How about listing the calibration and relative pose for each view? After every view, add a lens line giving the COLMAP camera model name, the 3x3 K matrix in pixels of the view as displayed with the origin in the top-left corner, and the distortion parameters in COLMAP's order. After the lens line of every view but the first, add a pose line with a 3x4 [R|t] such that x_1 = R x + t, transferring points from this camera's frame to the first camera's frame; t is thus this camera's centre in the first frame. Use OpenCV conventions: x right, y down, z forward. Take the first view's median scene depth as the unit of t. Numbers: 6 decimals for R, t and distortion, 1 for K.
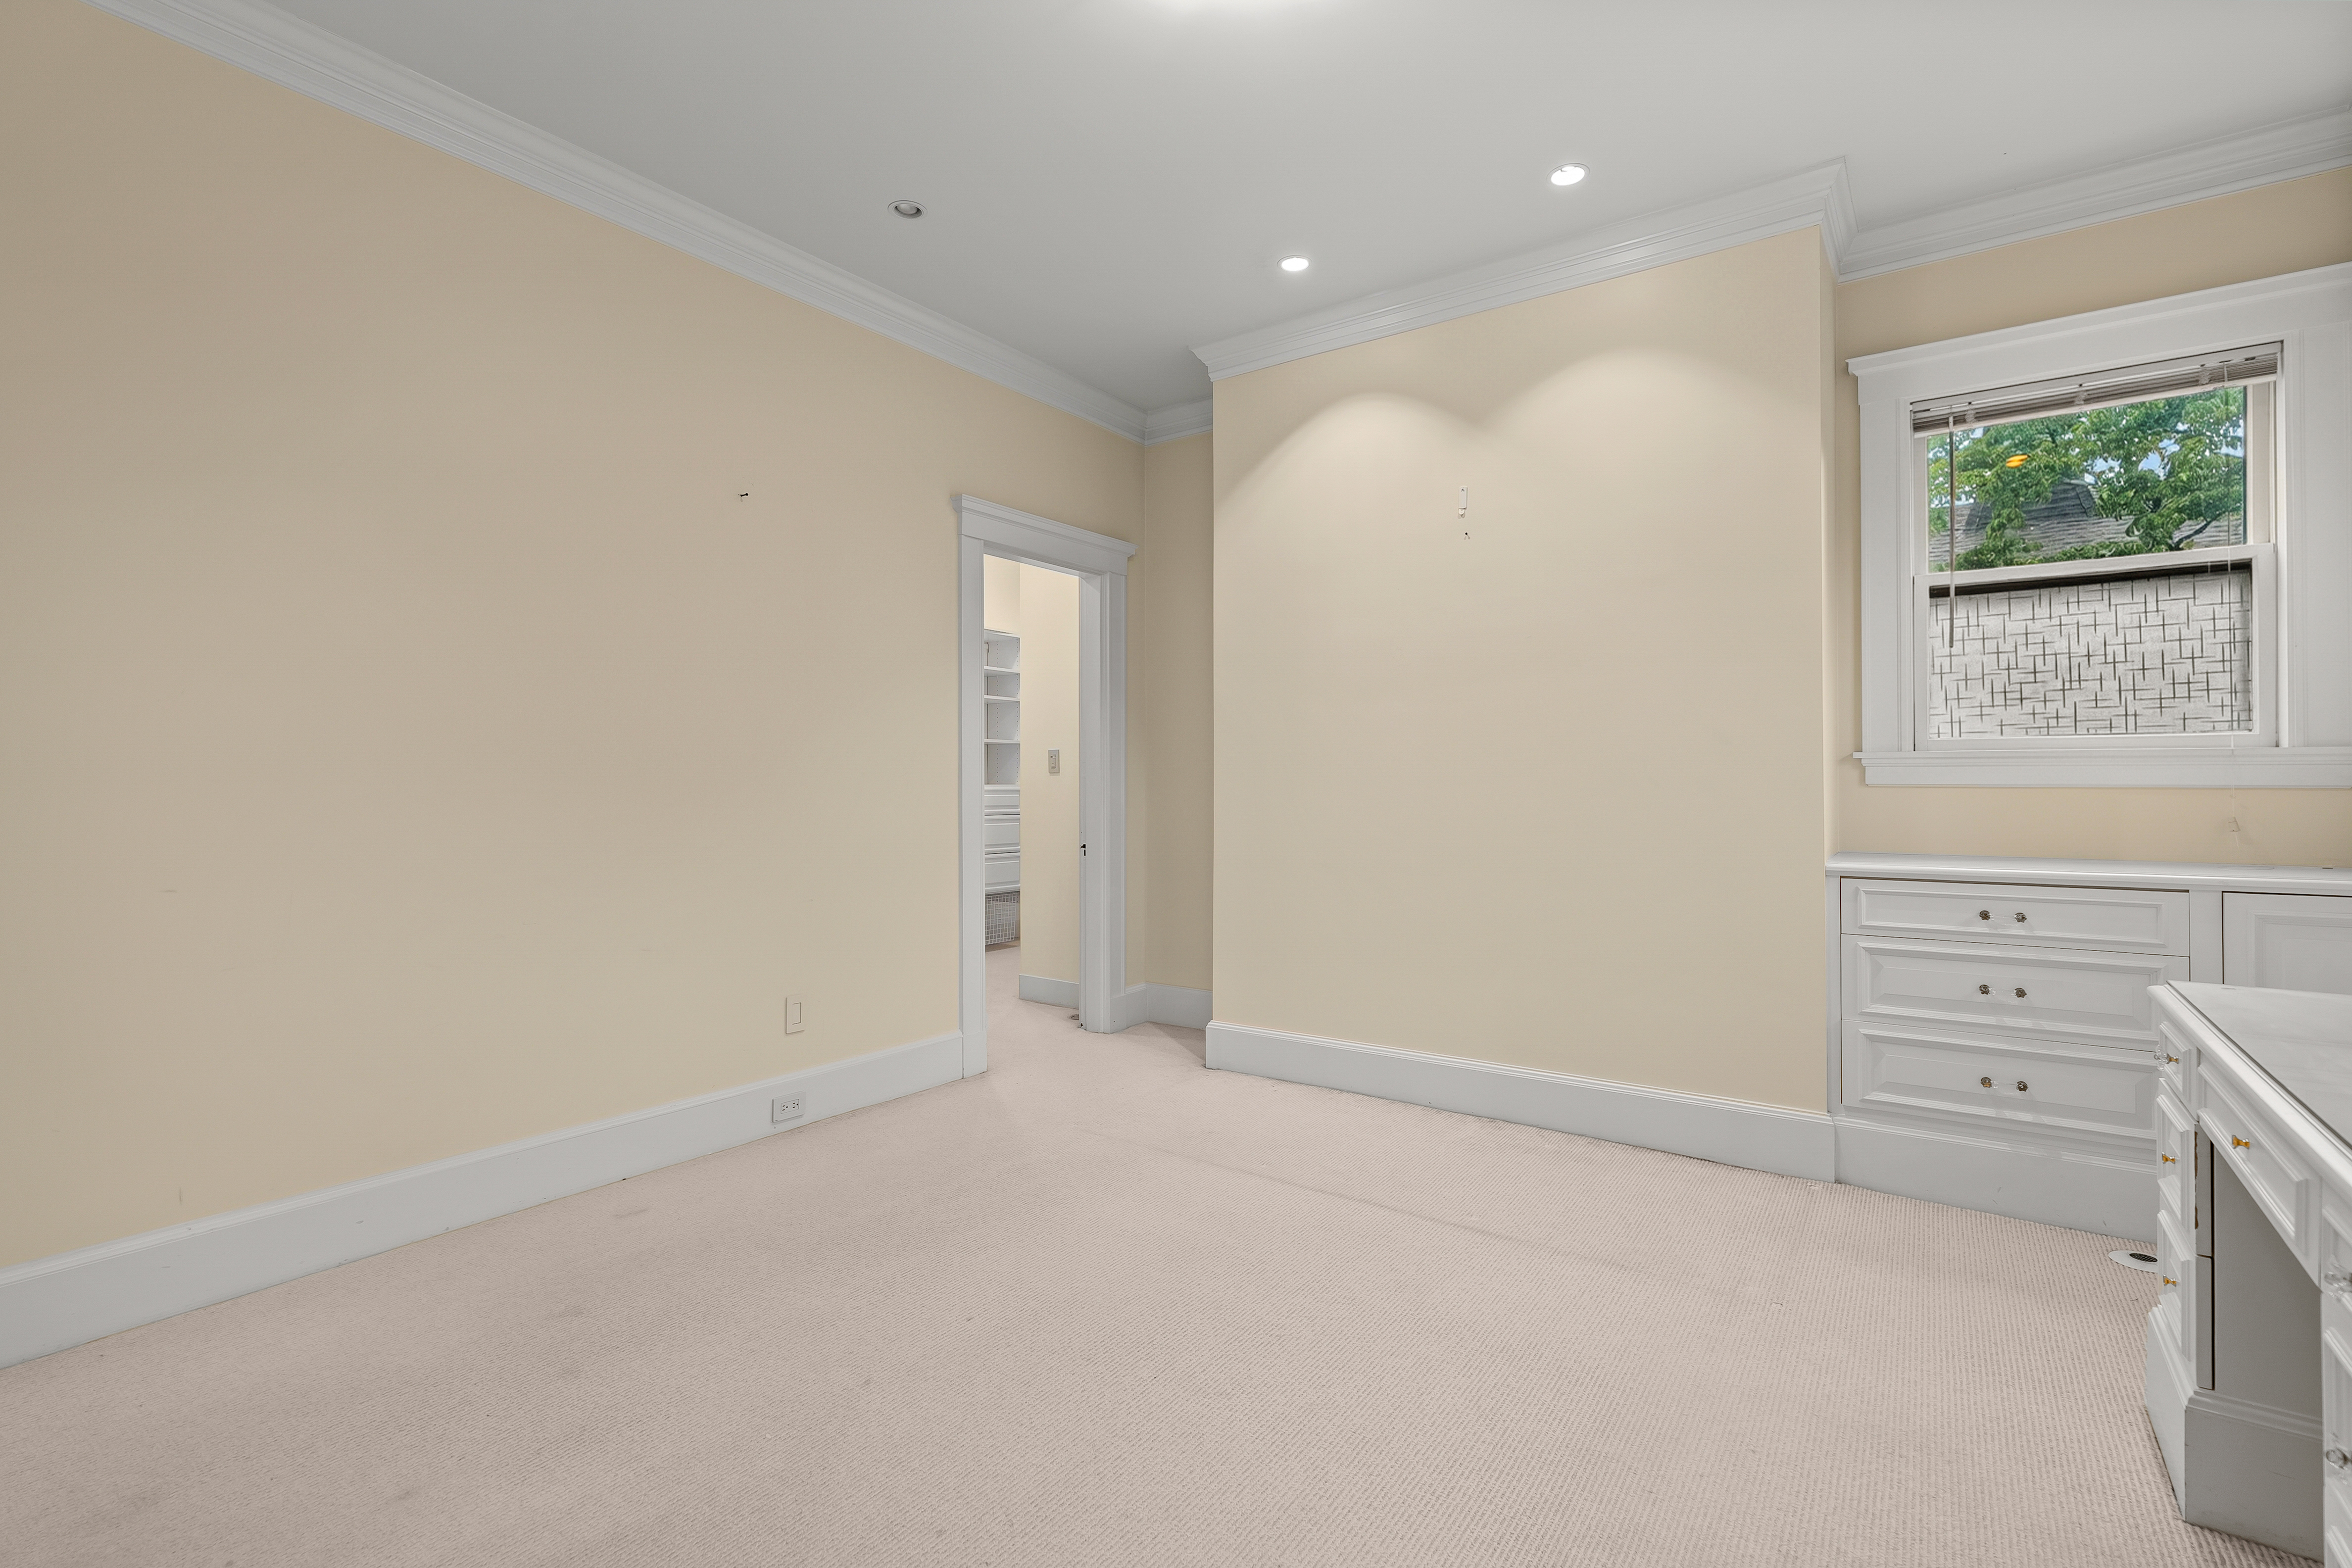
lens RADIAL K [[1074.0, 0, 1177.0], [0, 1074.0, 769.6], [0, 0, 1]] dist [0.001441, 0.000631]
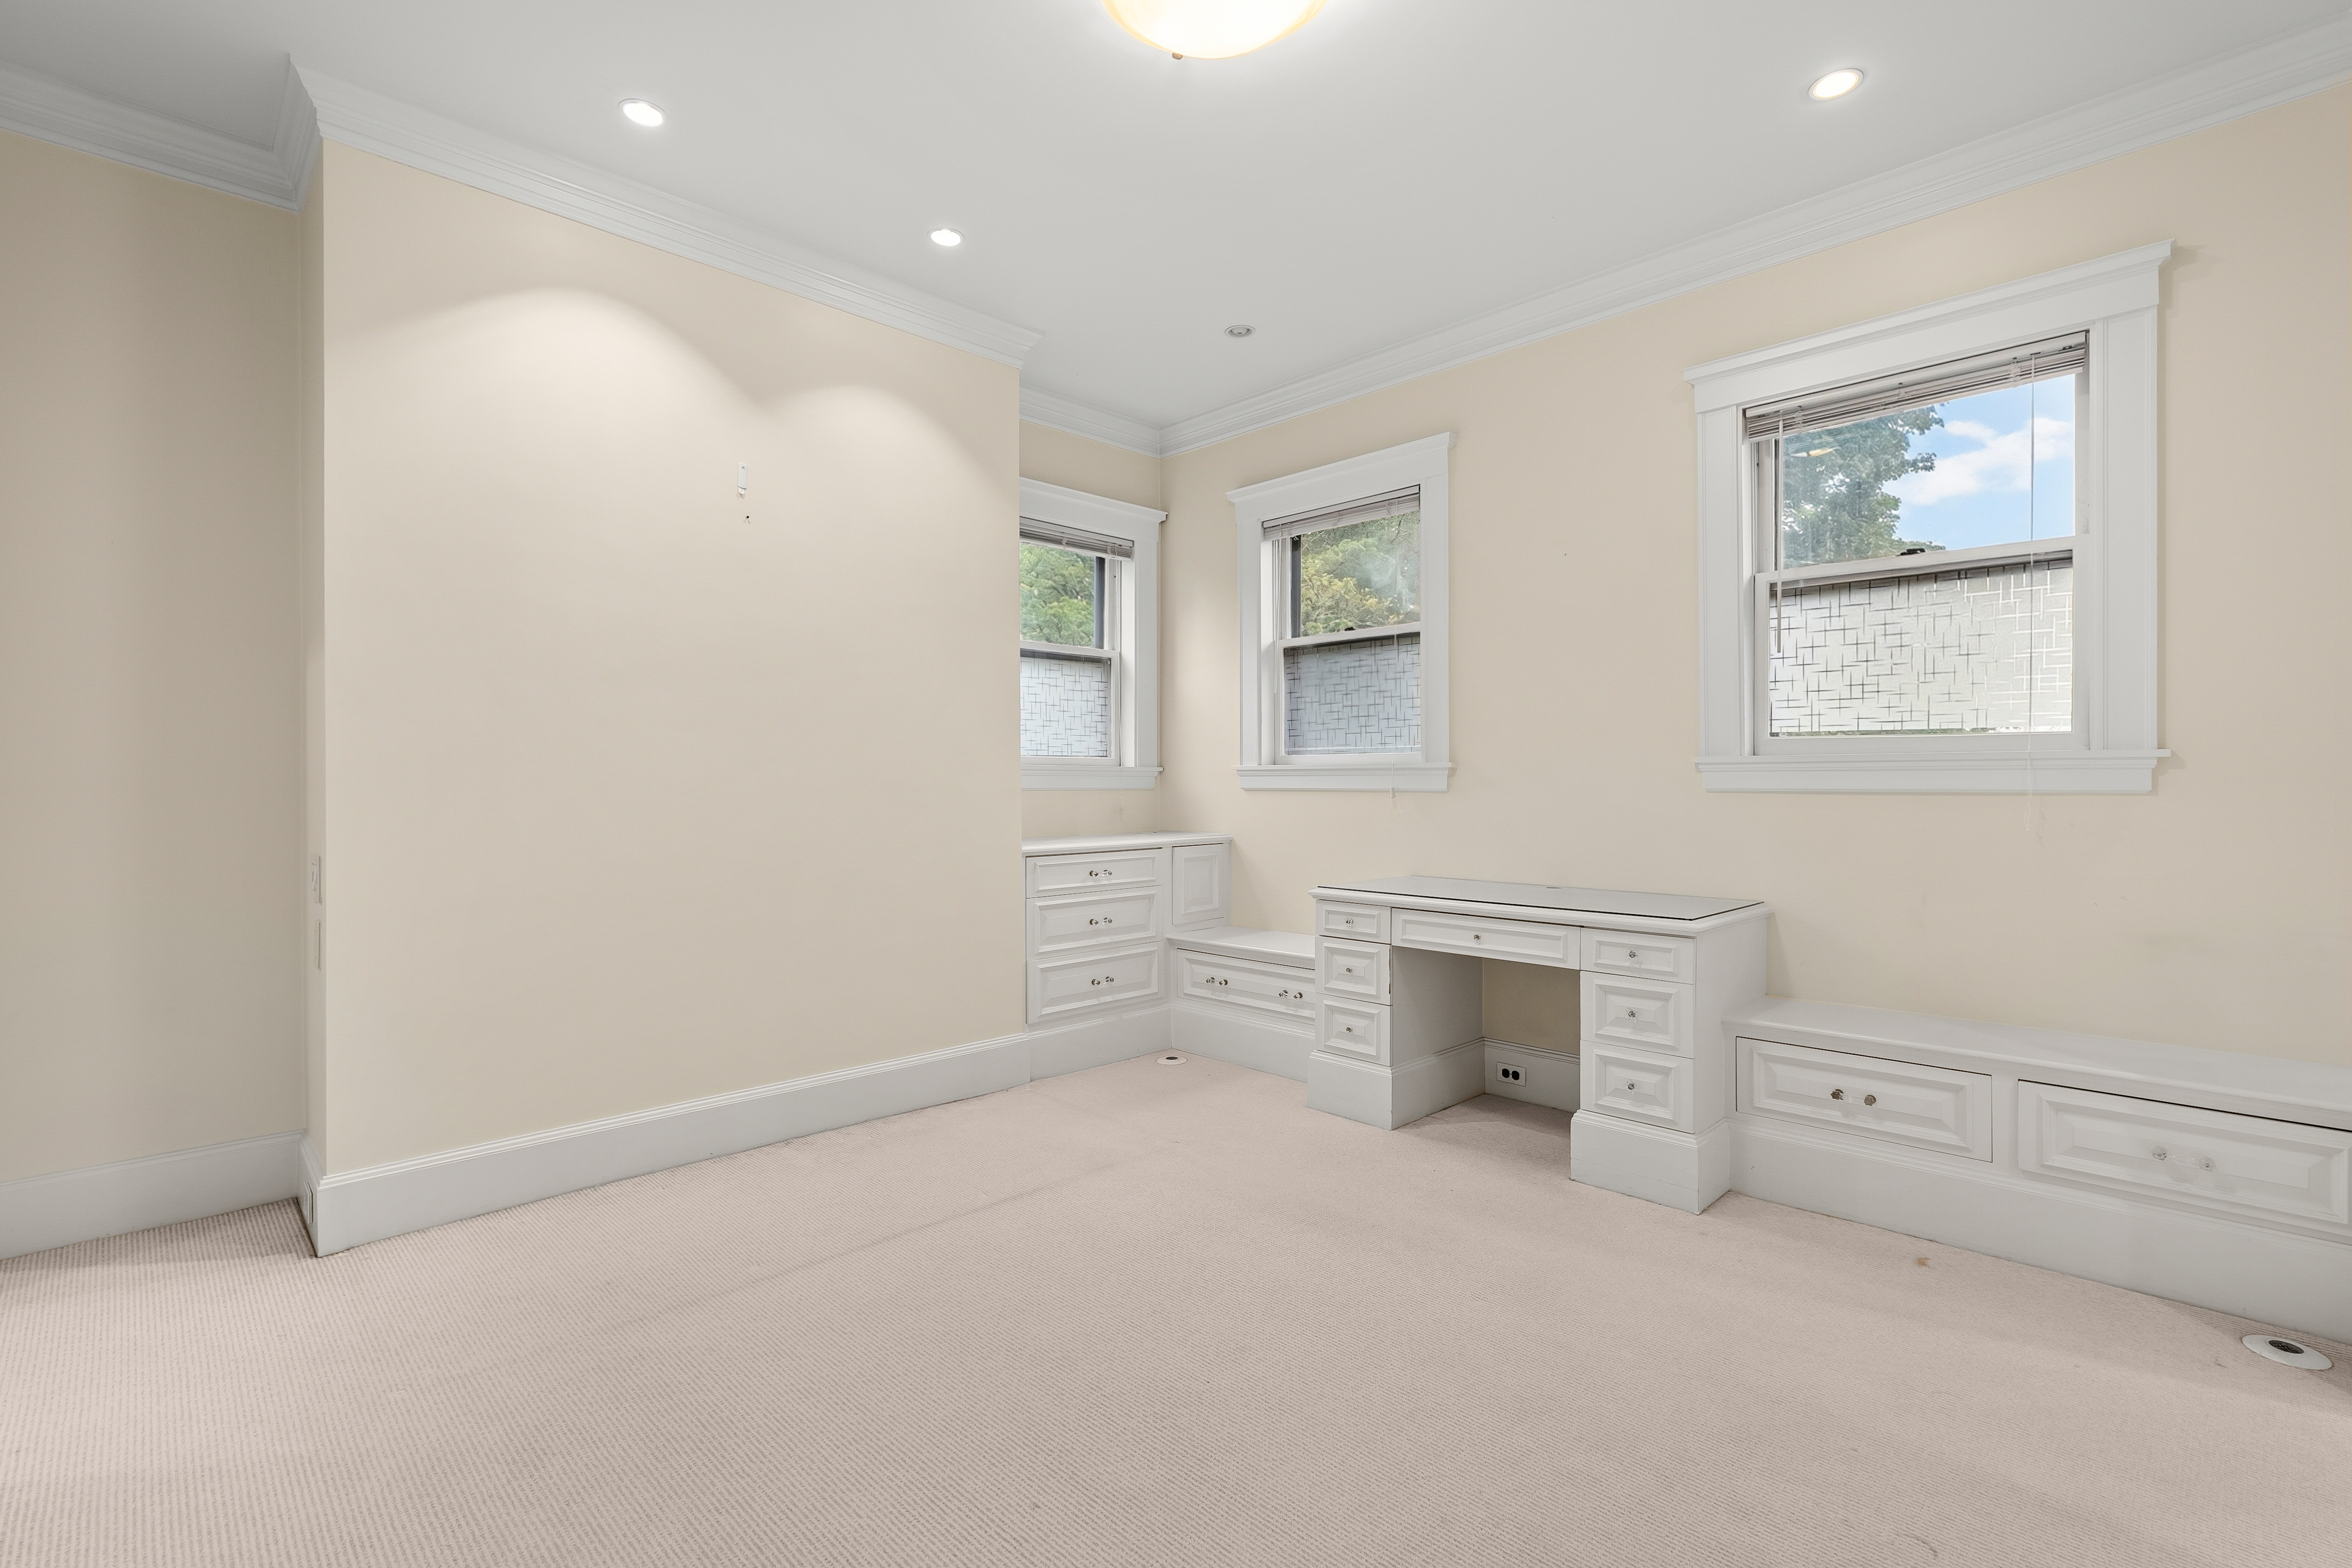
lens RADIAL K [[1062.7, 0, 1179.3], [0, 1062.7, 786.5], [0, 0, 1]] dist [-0.005350, 0.000790]
pose [[0.175293, -0.003528, 0.984510, -0.674302], [-0.007910, 0.999956, 0.004991, 0.002639], [-0.984485, -0.008662, 0.175258, 0.578049]]
